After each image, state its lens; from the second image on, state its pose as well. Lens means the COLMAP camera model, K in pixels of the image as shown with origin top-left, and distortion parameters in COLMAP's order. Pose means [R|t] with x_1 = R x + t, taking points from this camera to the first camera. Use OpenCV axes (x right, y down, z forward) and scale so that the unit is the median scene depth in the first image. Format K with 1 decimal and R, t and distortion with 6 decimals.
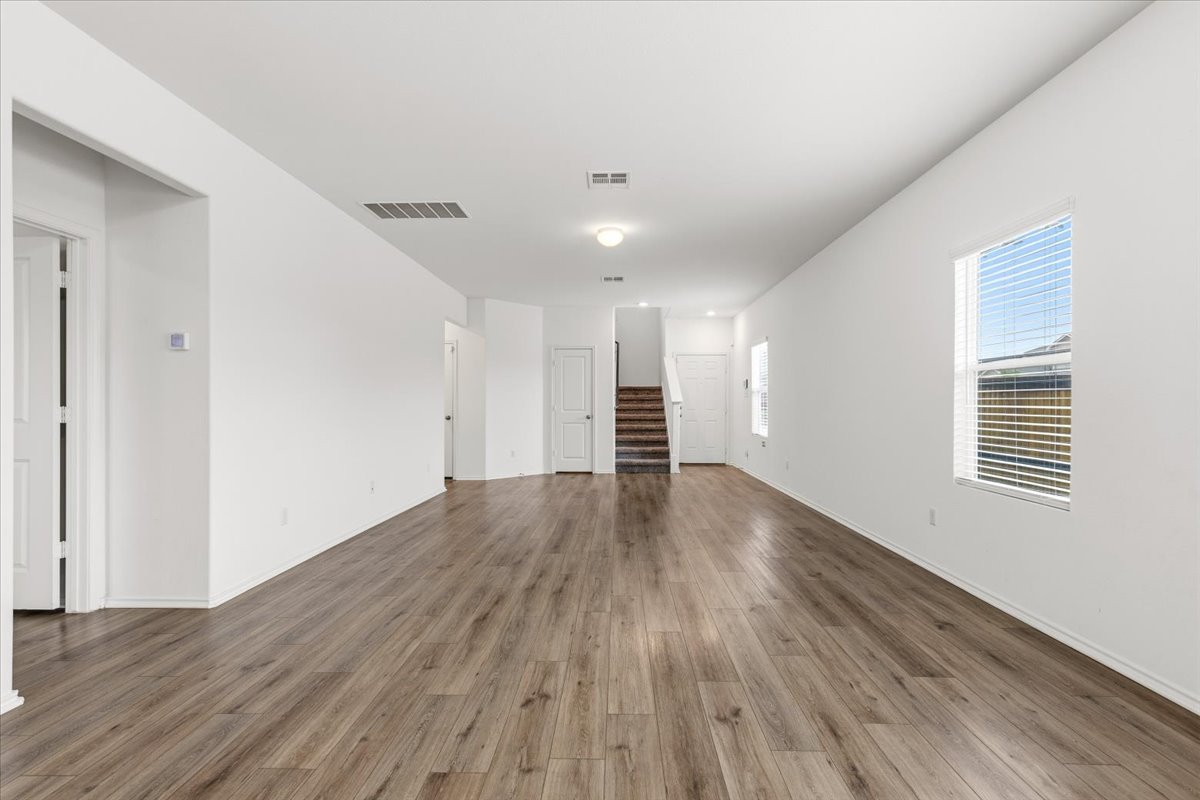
lens RADIAL K [[560.5, 0, 593.7], [0, 560.5, 406.8], [0, 0, 1]] dist [0.005895, -0.001421]
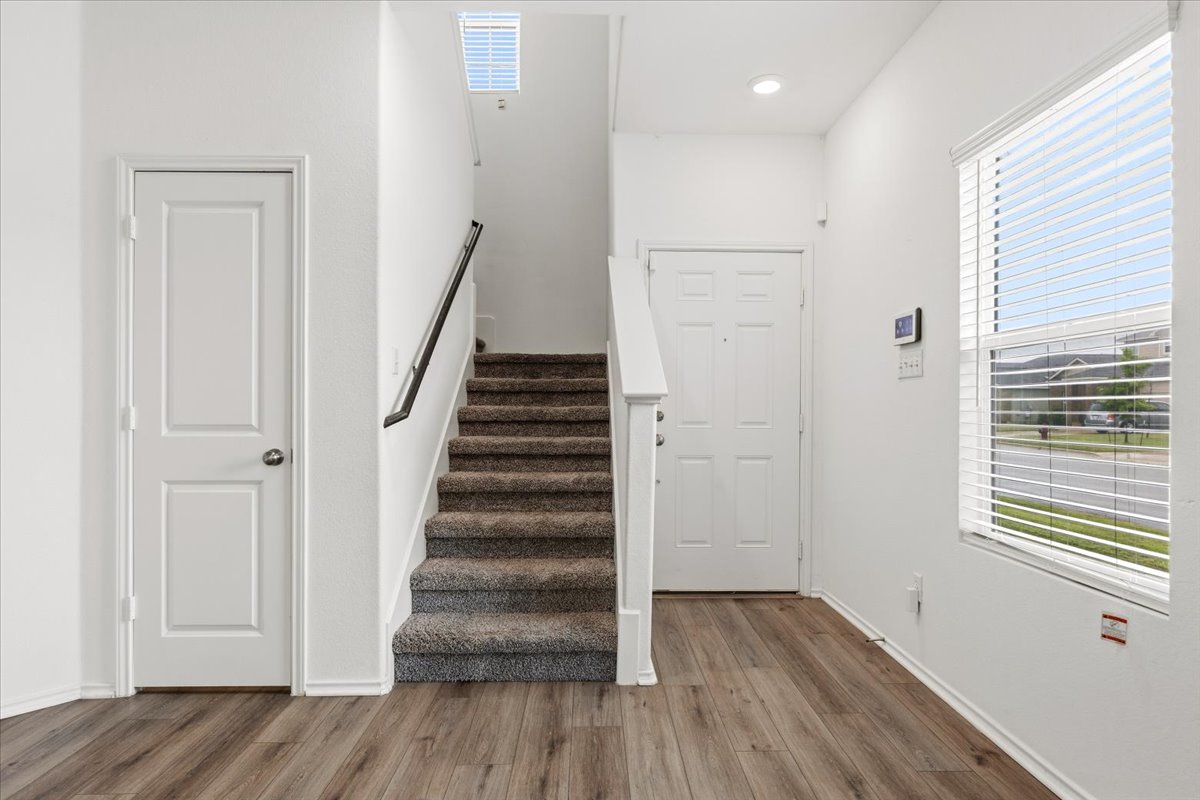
lens RADIAL K [[560.5, 0, 603.2], [0, 560.5, 399.4], [0, 0, 1]] dist [0.005895, -0.001421]
pose [[0.998736, 0.007507, 0.049701, 0.110009], [-0.006958, 0.999913, -0.011200, -0.004504], [-0.049781, 0.010840, 0.998701, 0.702849]]
